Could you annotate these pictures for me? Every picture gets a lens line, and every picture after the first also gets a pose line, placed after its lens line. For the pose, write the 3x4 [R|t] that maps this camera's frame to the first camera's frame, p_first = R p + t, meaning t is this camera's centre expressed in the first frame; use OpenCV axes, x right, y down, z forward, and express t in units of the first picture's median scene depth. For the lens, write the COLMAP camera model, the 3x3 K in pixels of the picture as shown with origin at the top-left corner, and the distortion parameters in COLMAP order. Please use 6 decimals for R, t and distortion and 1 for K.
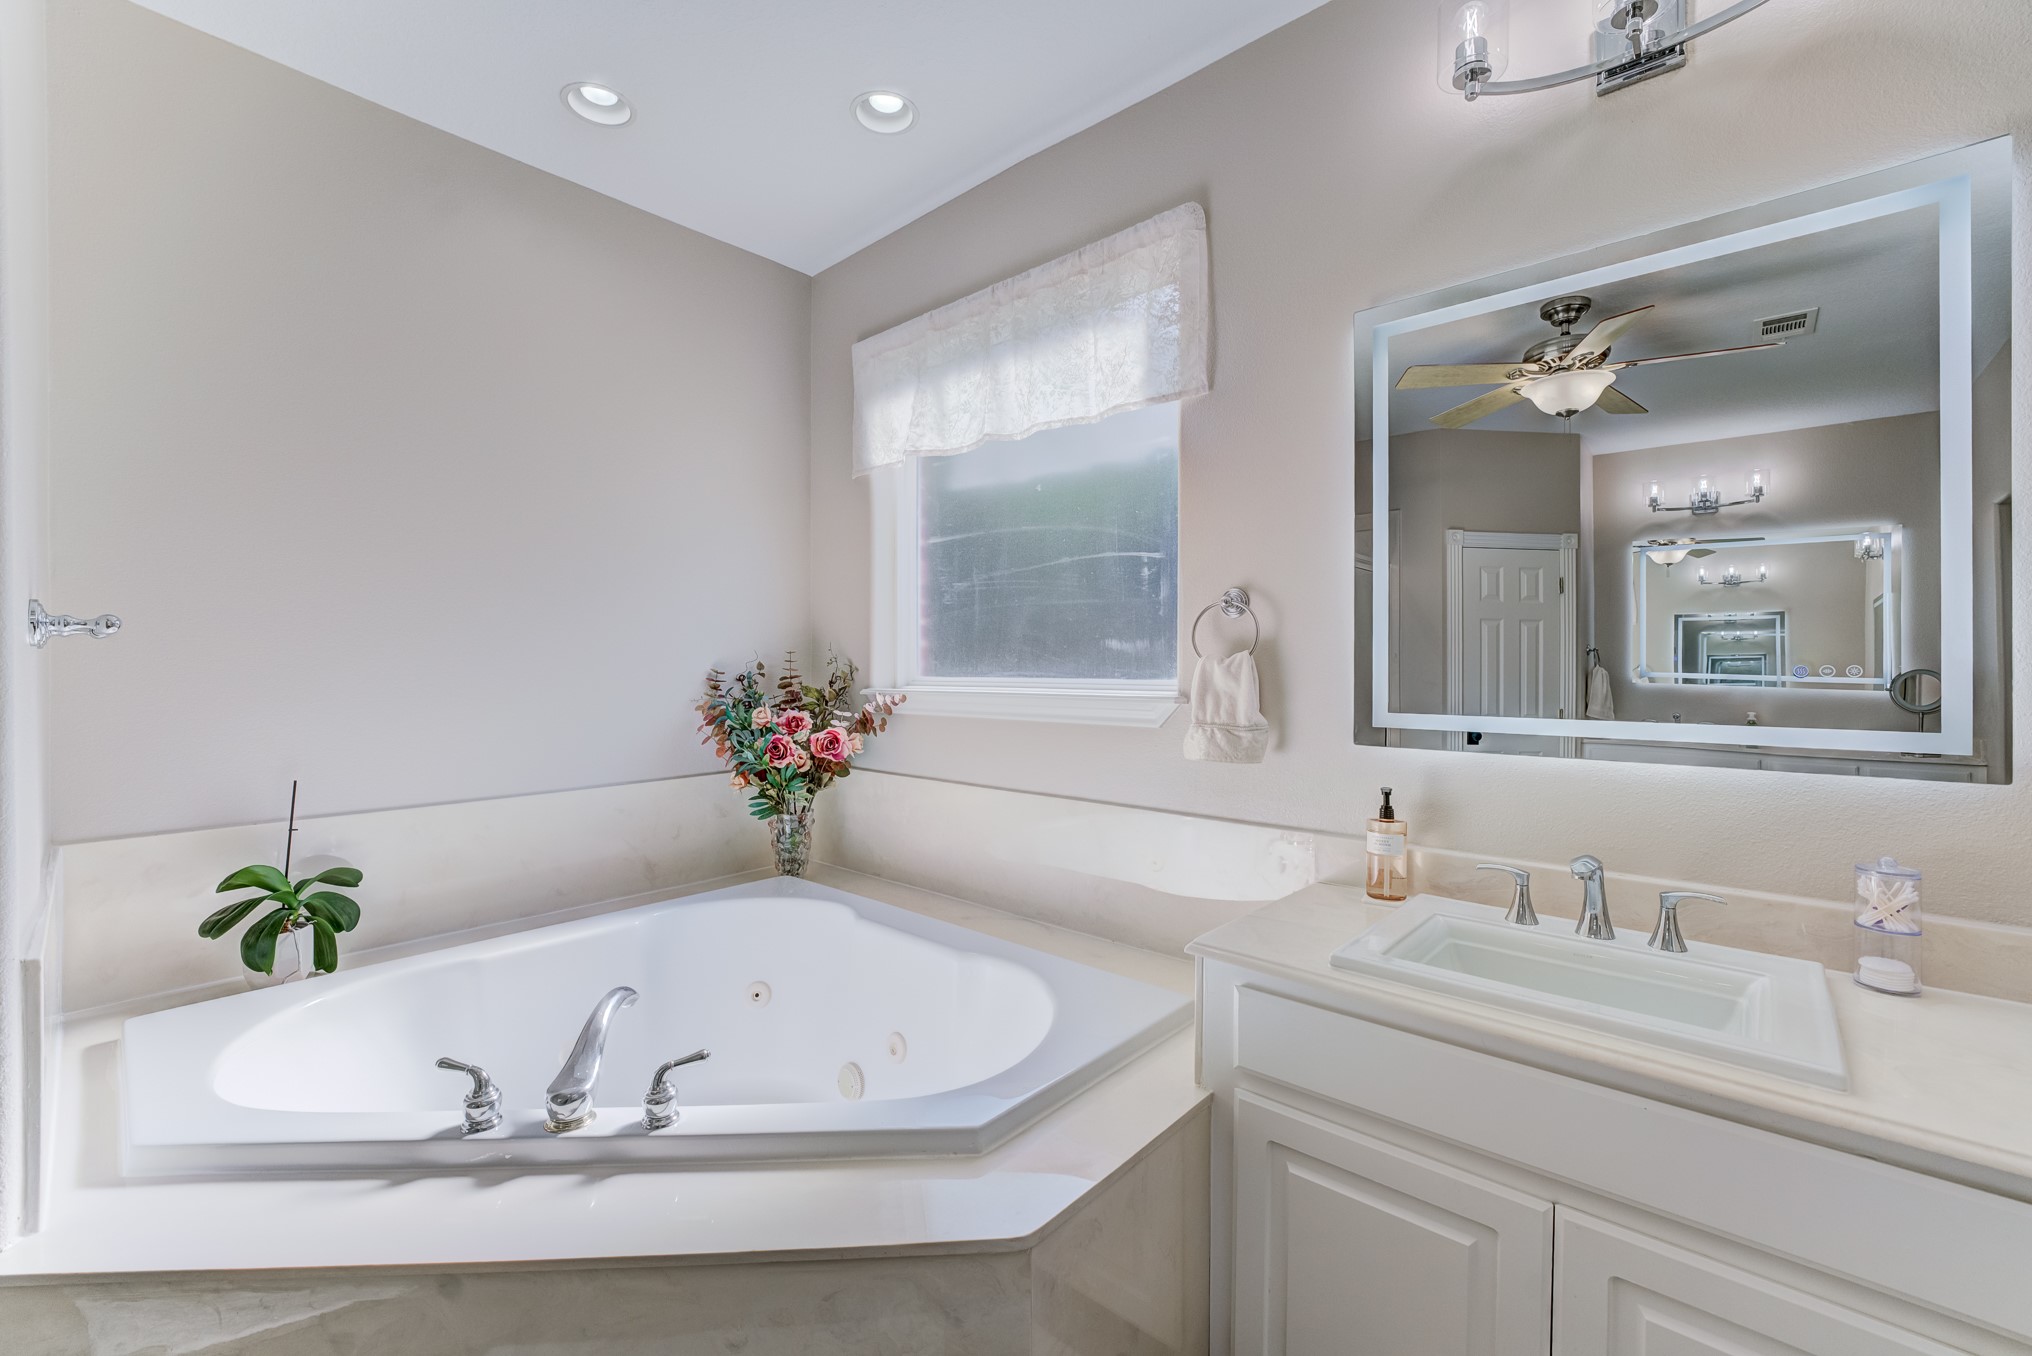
lens RADIAL K [[831.7, 0, 1017.5], [0, 831.7, 668.5], [0, 0, 1]] dist [-0.011556, 0.000228]
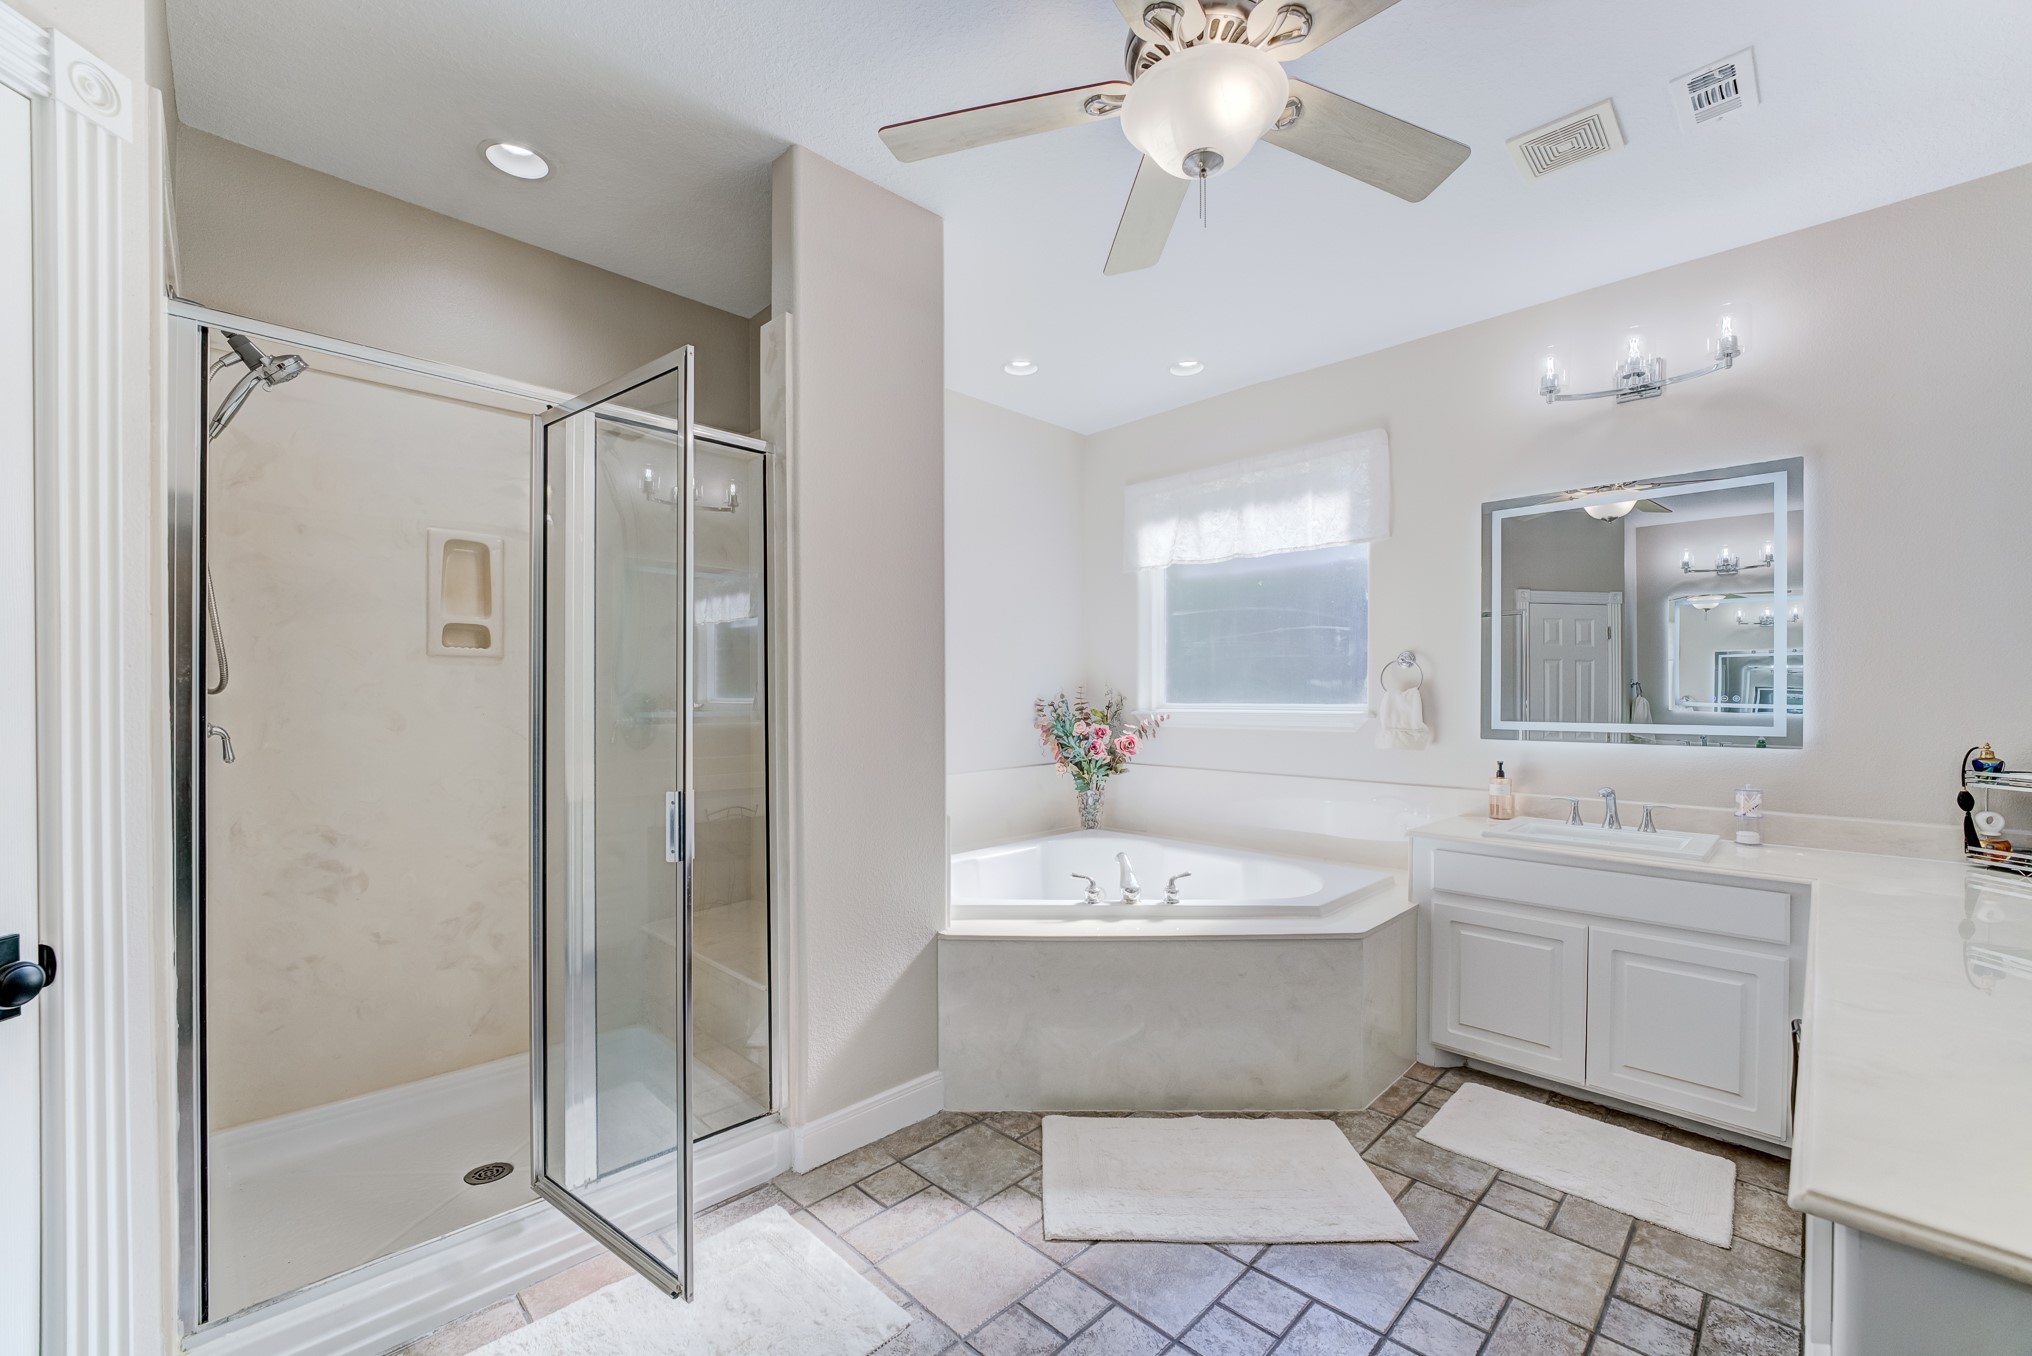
lens RADIAL K [[815.1, 0, 1009.9], [0, 815.1, 703.6], [0, 0, 1]] dist [-0.019122, -0.000240]
pose [[0.997802, -0.000045, -0.066267, -0.369108], [0.000451, 0.999981, 0.006100, 0.001824], [0.066265, -0.006116, 0.997783, -0.613056]]
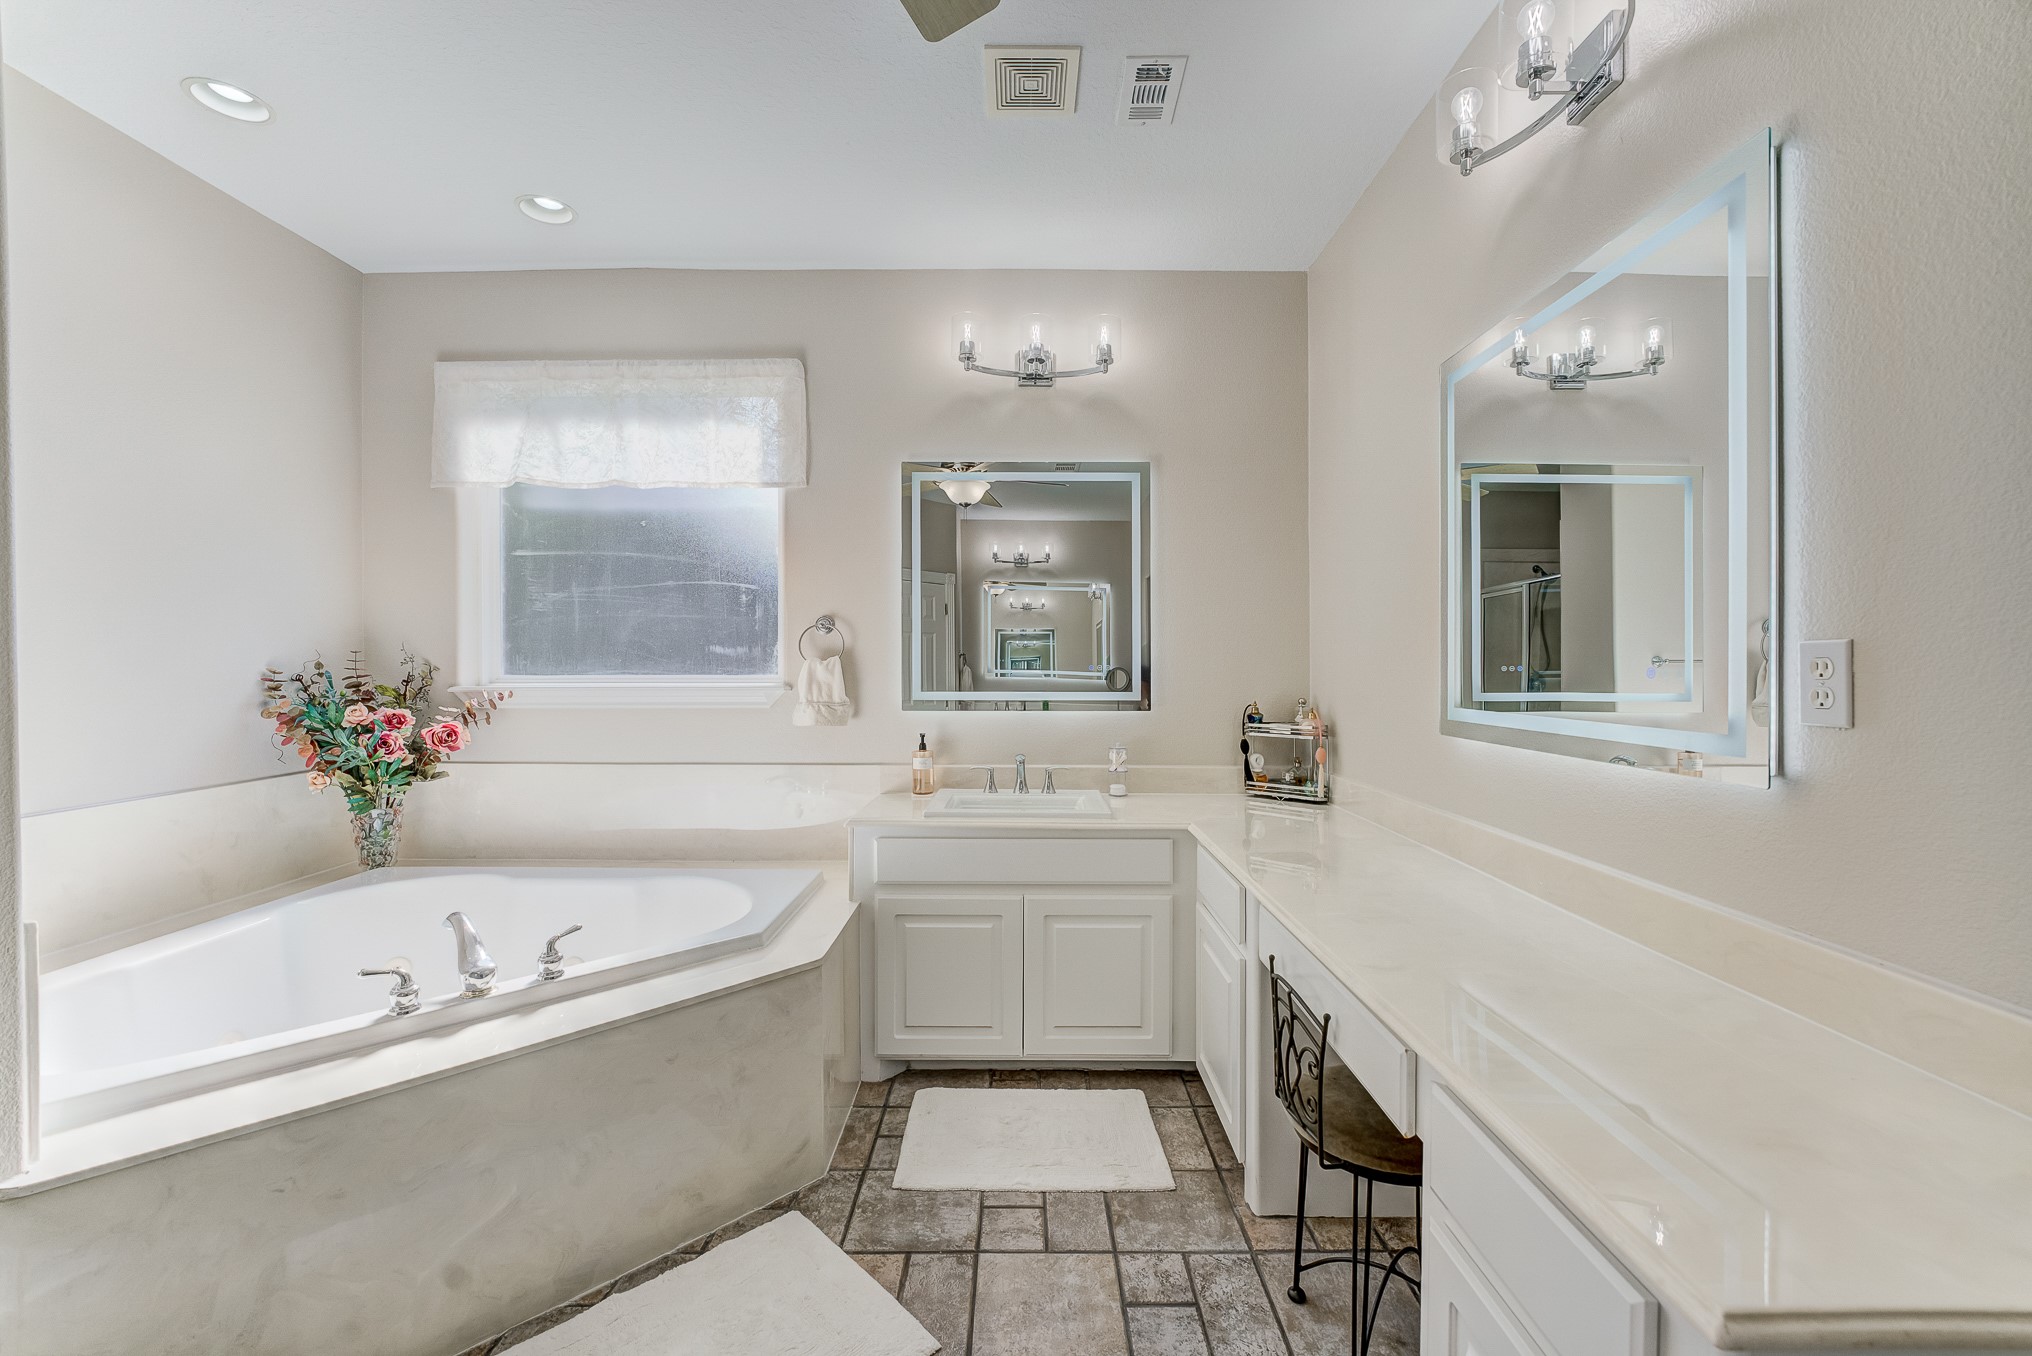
lens RADIAL K [[822.9, 0, 1024.5], [0, 822.9, 674.3], [0, 0, 1]] dist [-0.014722, 0.000073]
pose [[0.747371, -0.007793, 0.664361, -0.391970], [0.002243, 0.999955, 0.009206, 0.000391], [-0.664403, -0.005390, 0.747355, -0.327403]]
